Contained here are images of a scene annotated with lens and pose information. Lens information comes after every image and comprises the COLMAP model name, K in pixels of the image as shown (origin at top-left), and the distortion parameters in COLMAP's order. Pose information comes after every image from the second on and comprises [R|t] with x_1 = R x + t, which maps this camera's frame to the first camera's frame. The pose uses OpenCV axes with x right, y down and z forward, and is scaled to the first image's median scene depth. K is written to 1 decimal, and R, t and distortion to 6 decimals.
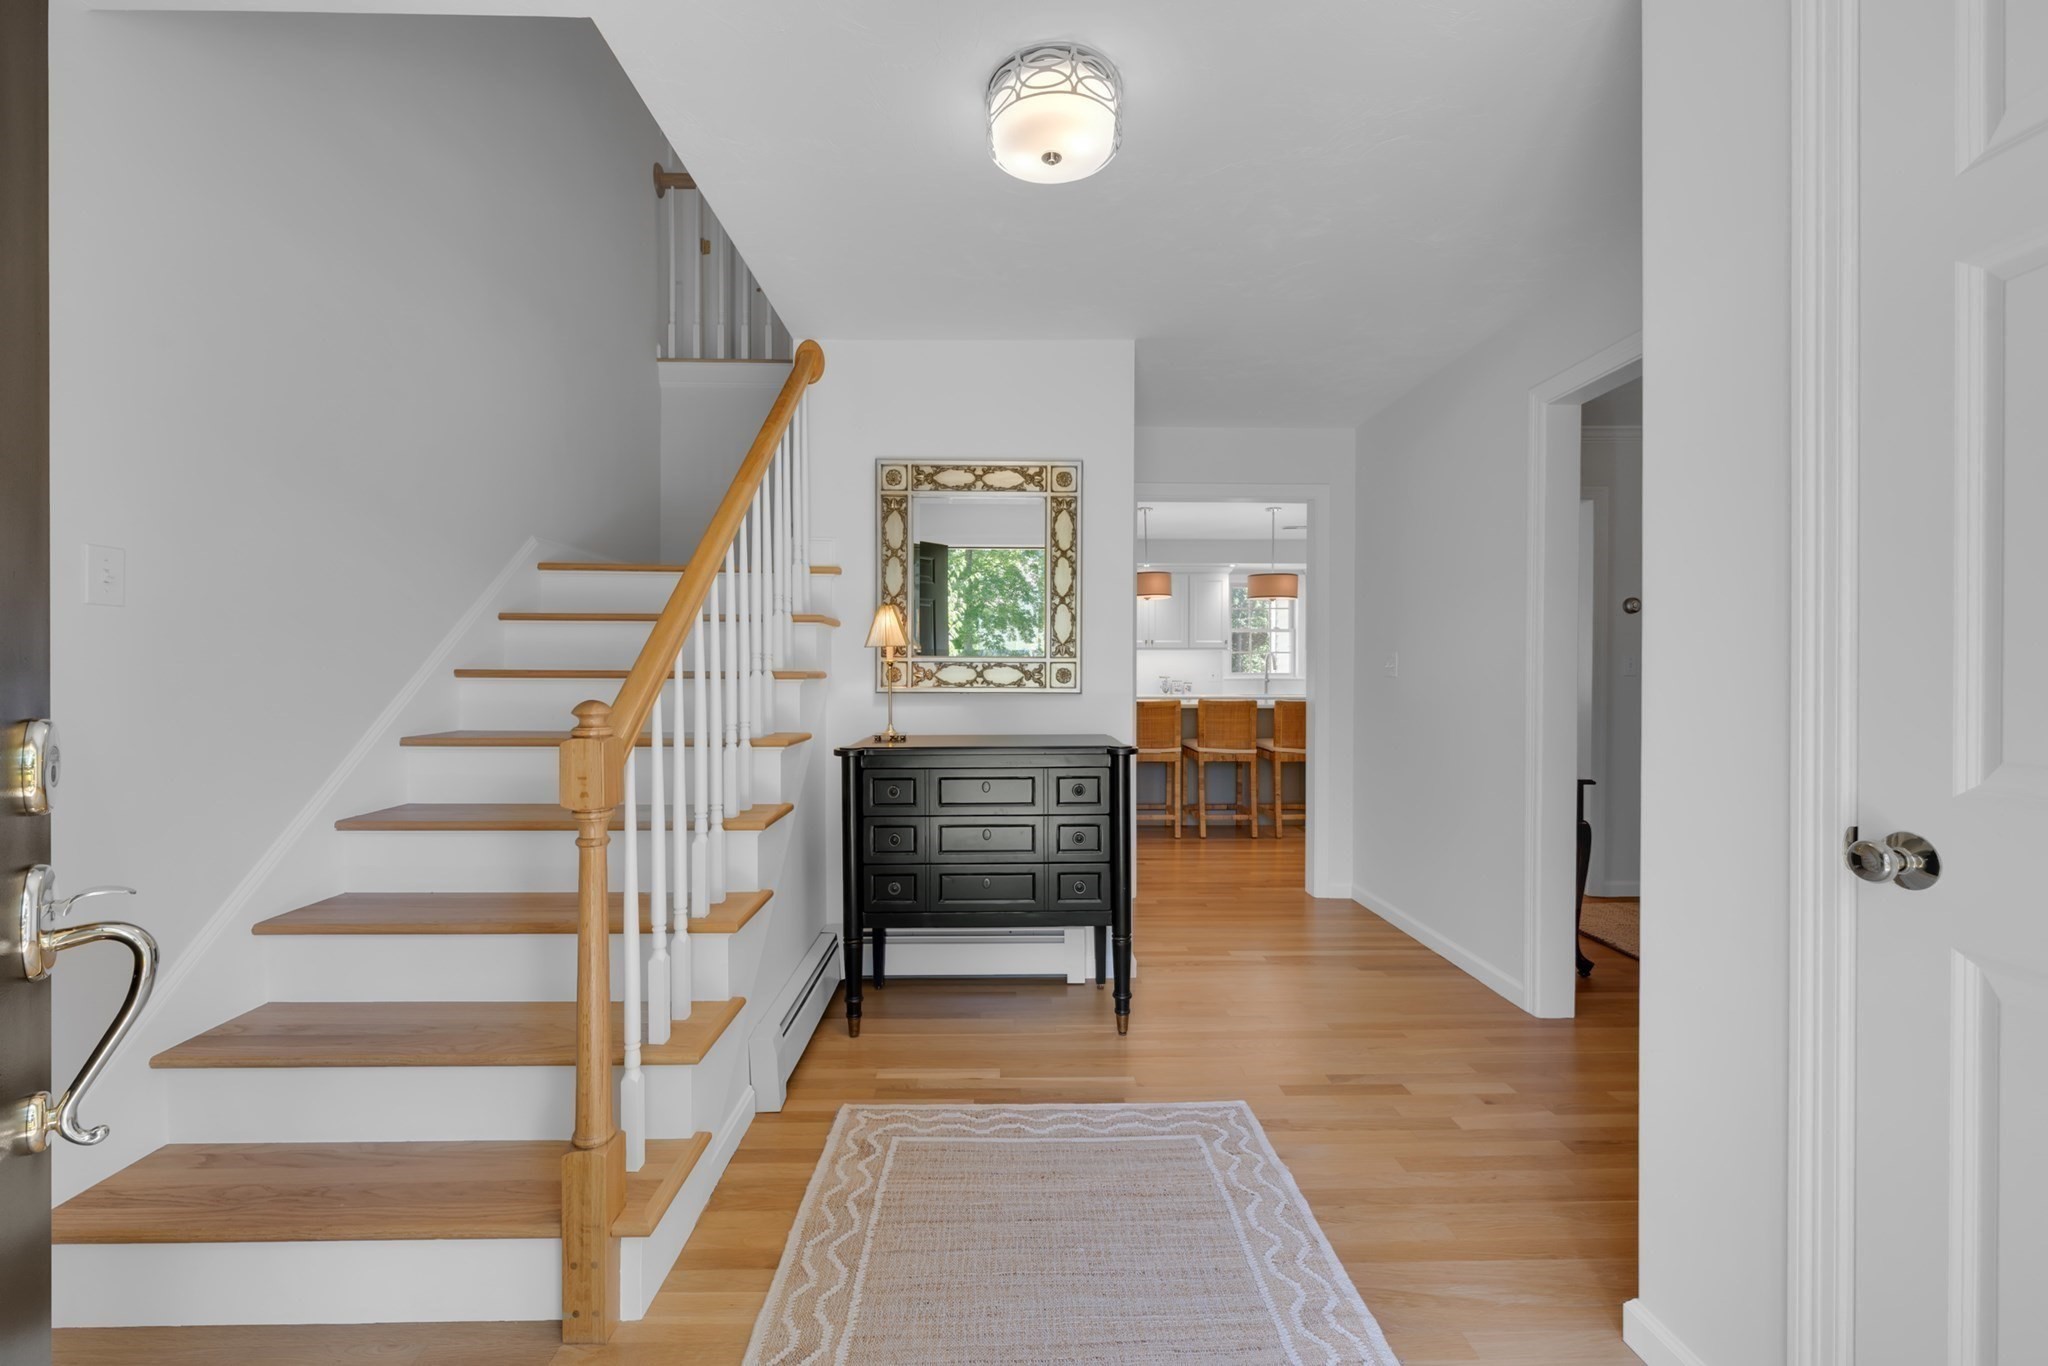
lens RADIAL K [[809.9, 0, 1014.2], [0, 809.9, 675.3], [0, 0, 1]] dist [-0.002170, -0.000156]
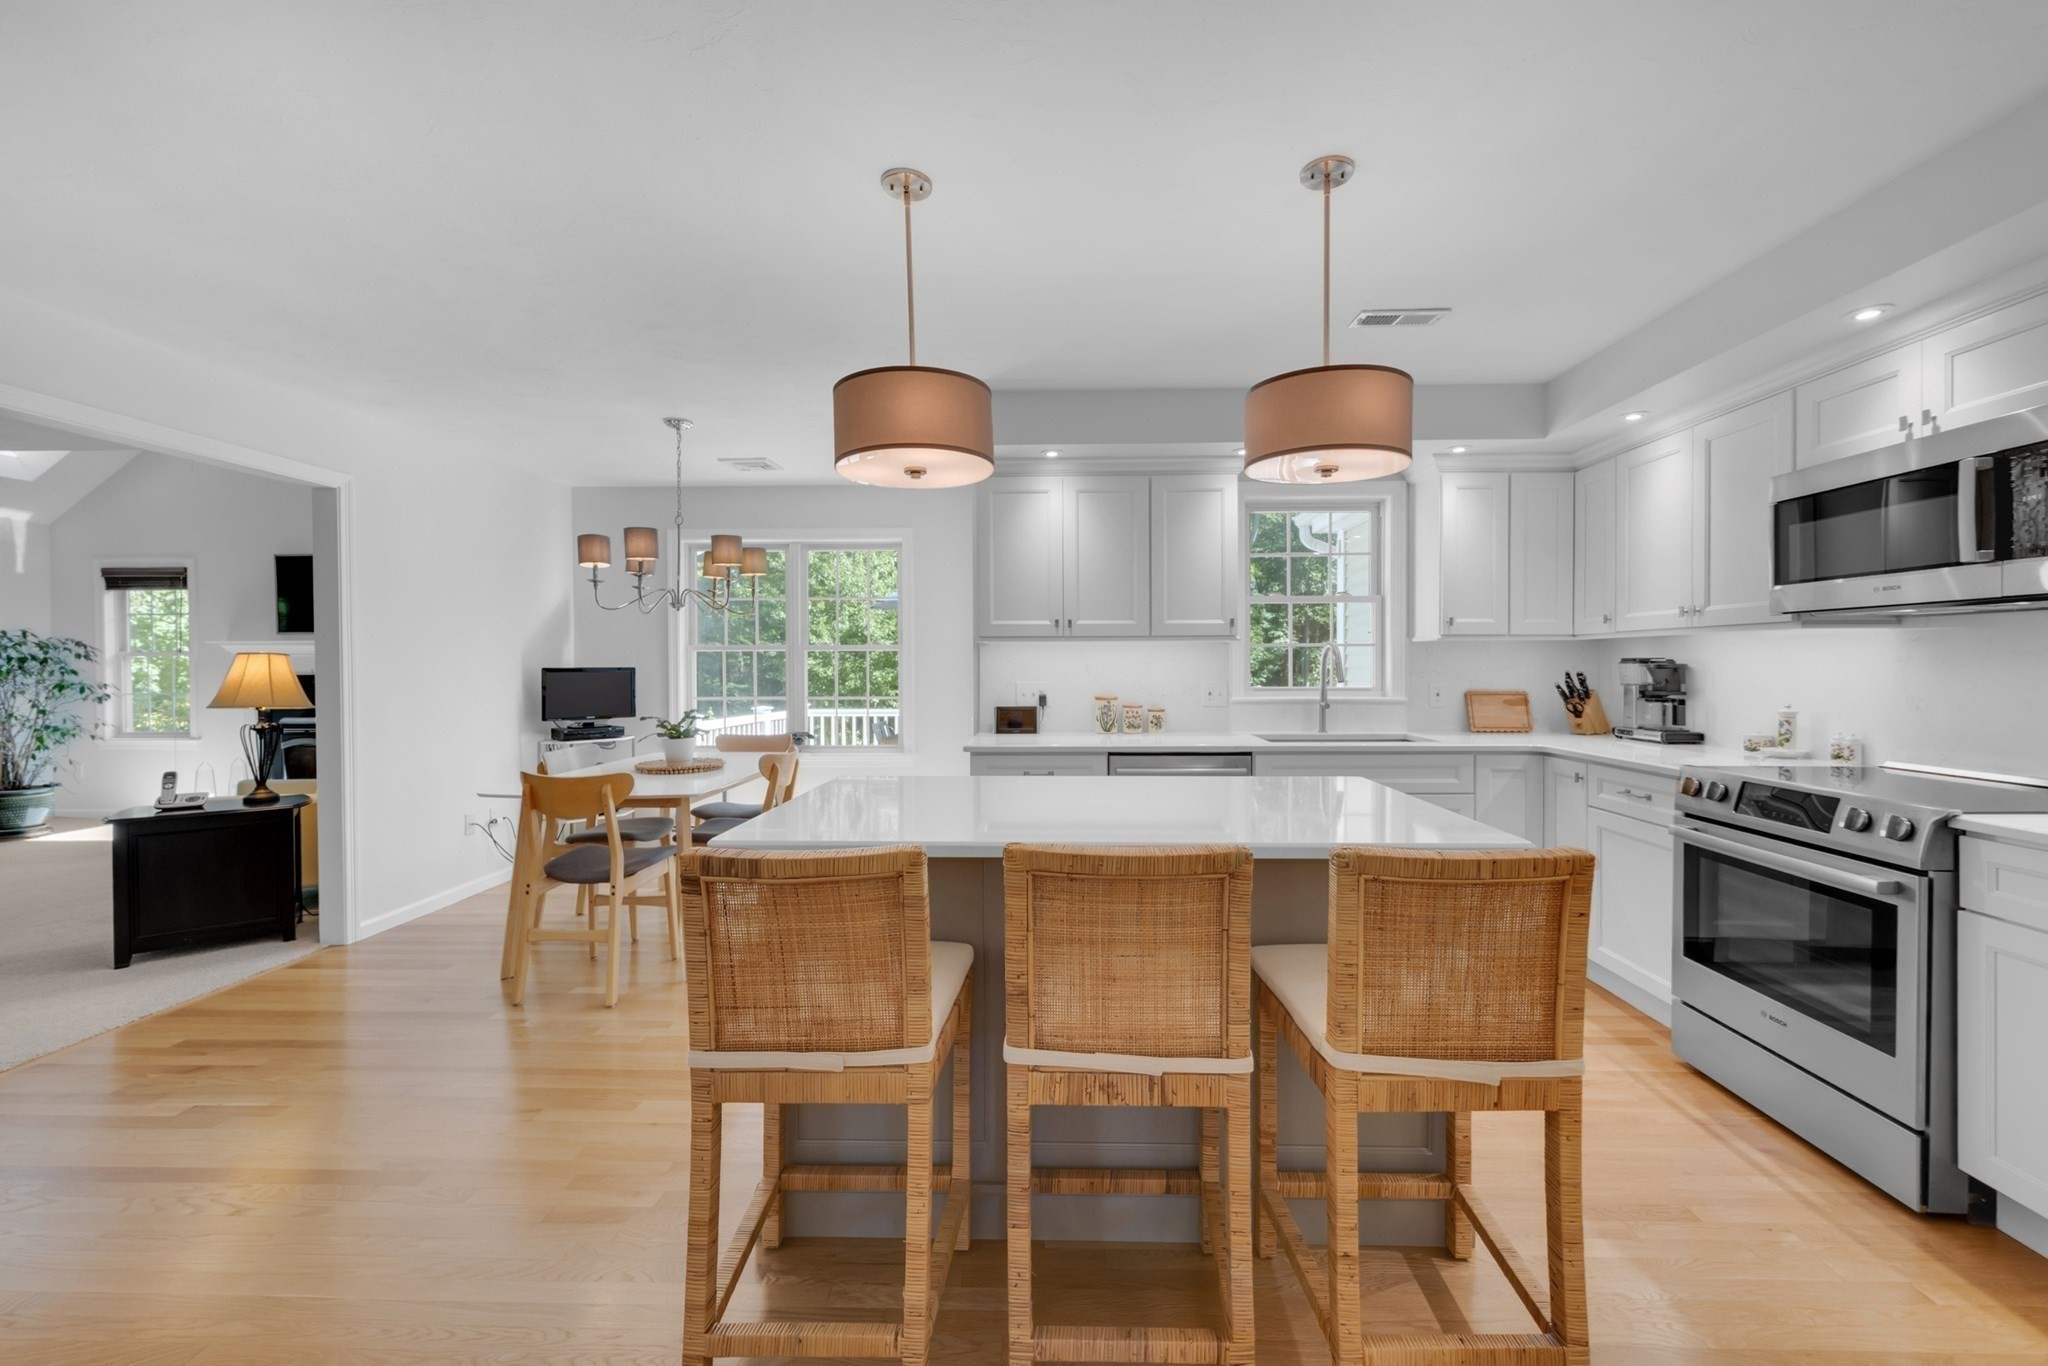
lens RADIAL K [[809.9, 0, 1014.2], [0, 809.9, 675.3], [0, 0, 1]] dist [-0.002170, -0.000156]
pose [[0.997050, -0.003850, -0.076661, 0.191415], [0.004572, 0.999947, 0.009241, -0.017430], [0.076622, -0.009564, 0.997014, 0.587869]]
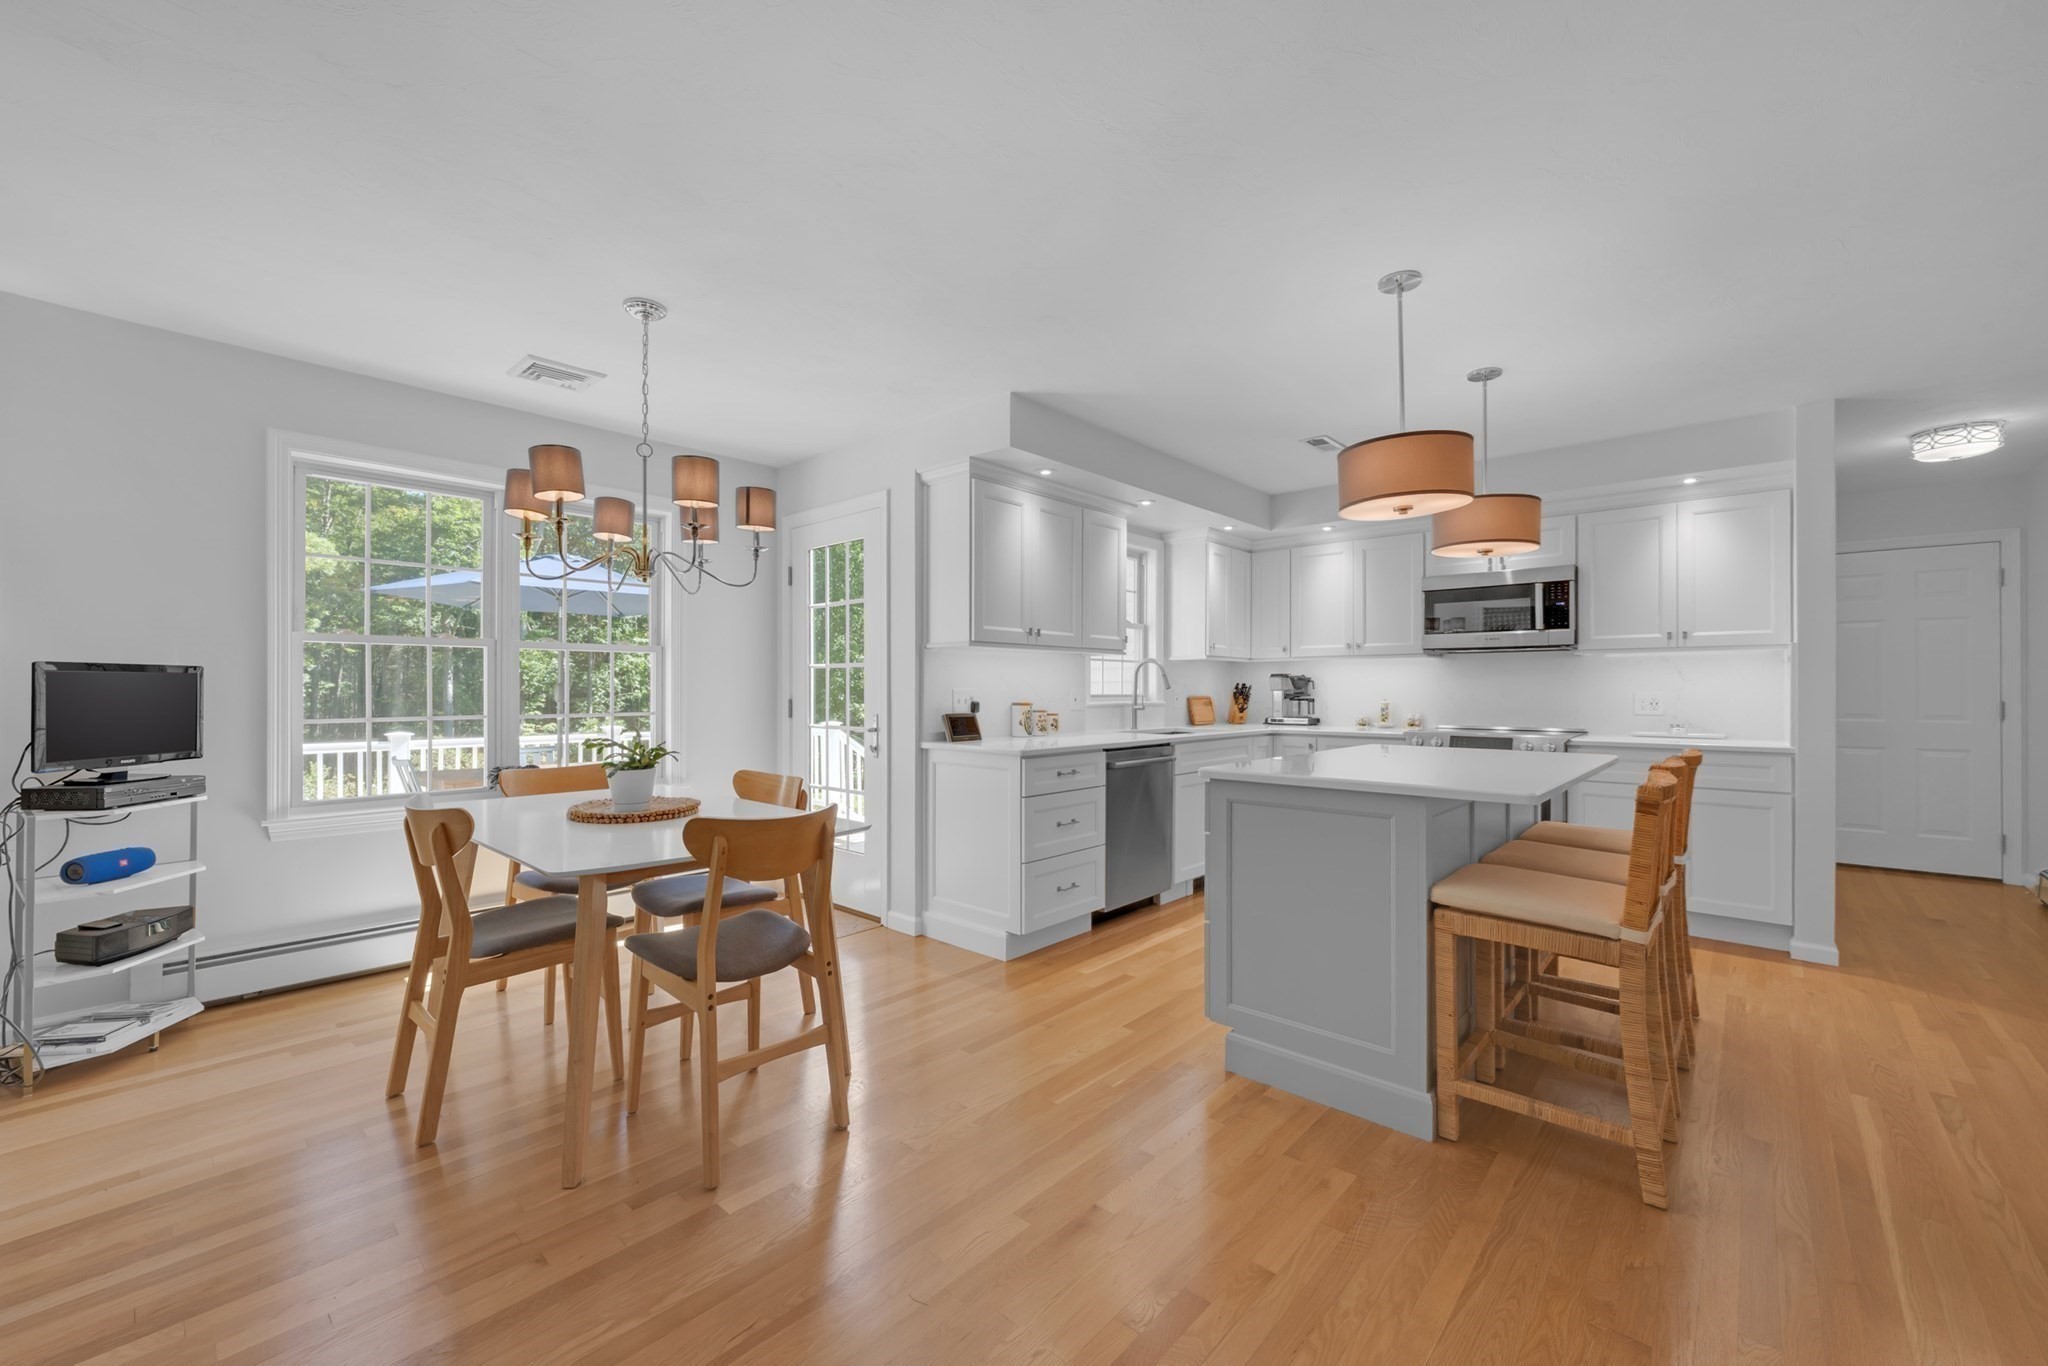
lens RADIAL K [[809.9, 0, 1014.2], [0, 809.9, 675.3], [0, 0, 1]] dist [-0.002170, -0.000156]
pose [[0.705820, 0.011198, 0.708303, -0.209292], [0.002810, 0.999823, -0.018607, -0.006580], [-0.708386, 0.015124, 0.705663, 0.727832]]
